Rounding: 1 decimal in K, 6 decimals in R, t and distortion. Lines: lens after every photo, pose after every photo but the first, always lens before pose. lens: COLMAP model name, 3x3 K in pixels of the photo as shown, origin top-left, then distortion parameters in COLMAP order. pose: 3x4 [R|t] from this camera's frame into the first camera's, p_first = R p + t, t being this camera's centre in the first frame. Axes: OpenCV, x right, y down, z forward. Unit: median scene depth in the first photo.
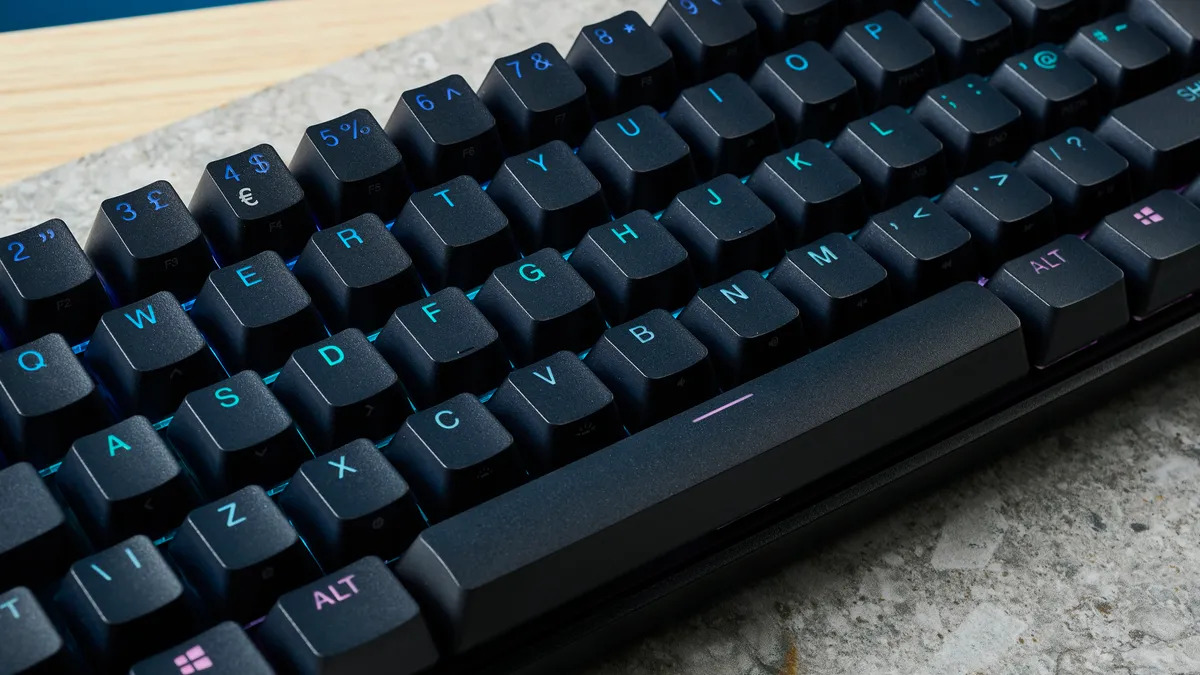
lens RADIAL K [[2356.7, 0, 599.7], [0, 2356.7, 197.3], [0, 0, 1]] dist [0.003475, -0.032072]
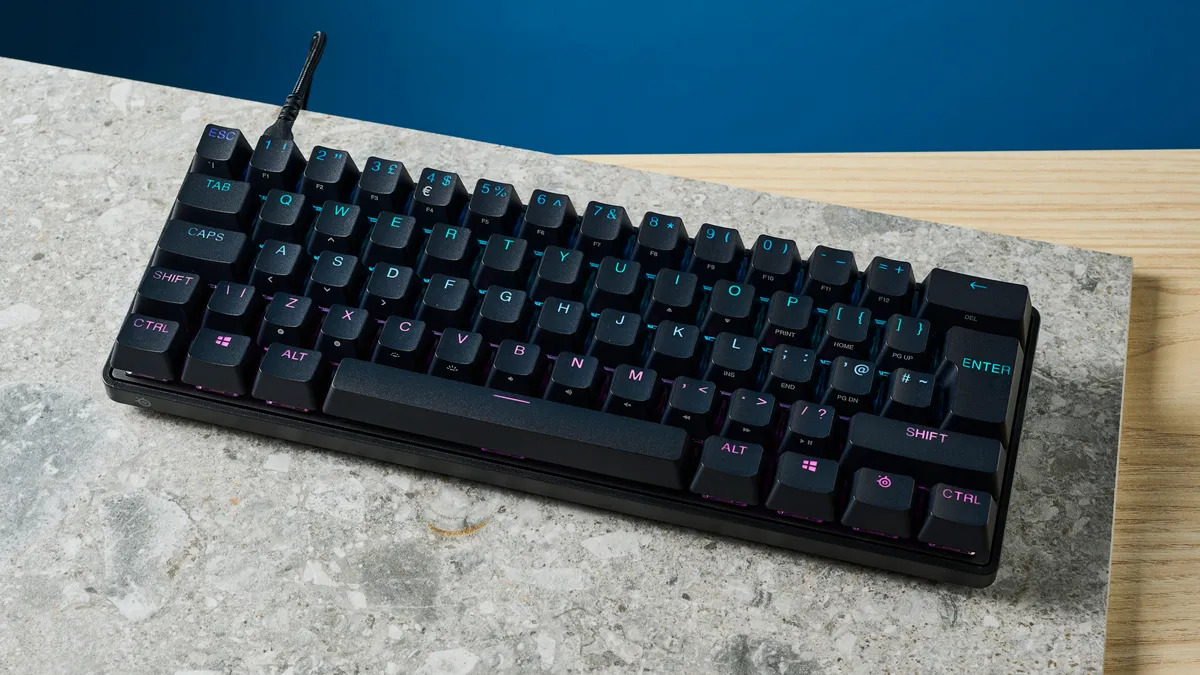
lens RADIAL K [[2356.7, 0, 599.7], [0, 2356.7, 197.3], [0, 0, 1]] dist [0.003475, -0.032072]
pose [[0.693905, 0.500487, -0.517697, 0.934006], [-0.495821, 0.853463, 0.160507, -0.366270], [0.522167, 0.145308, 0.840374, -0.578413]]
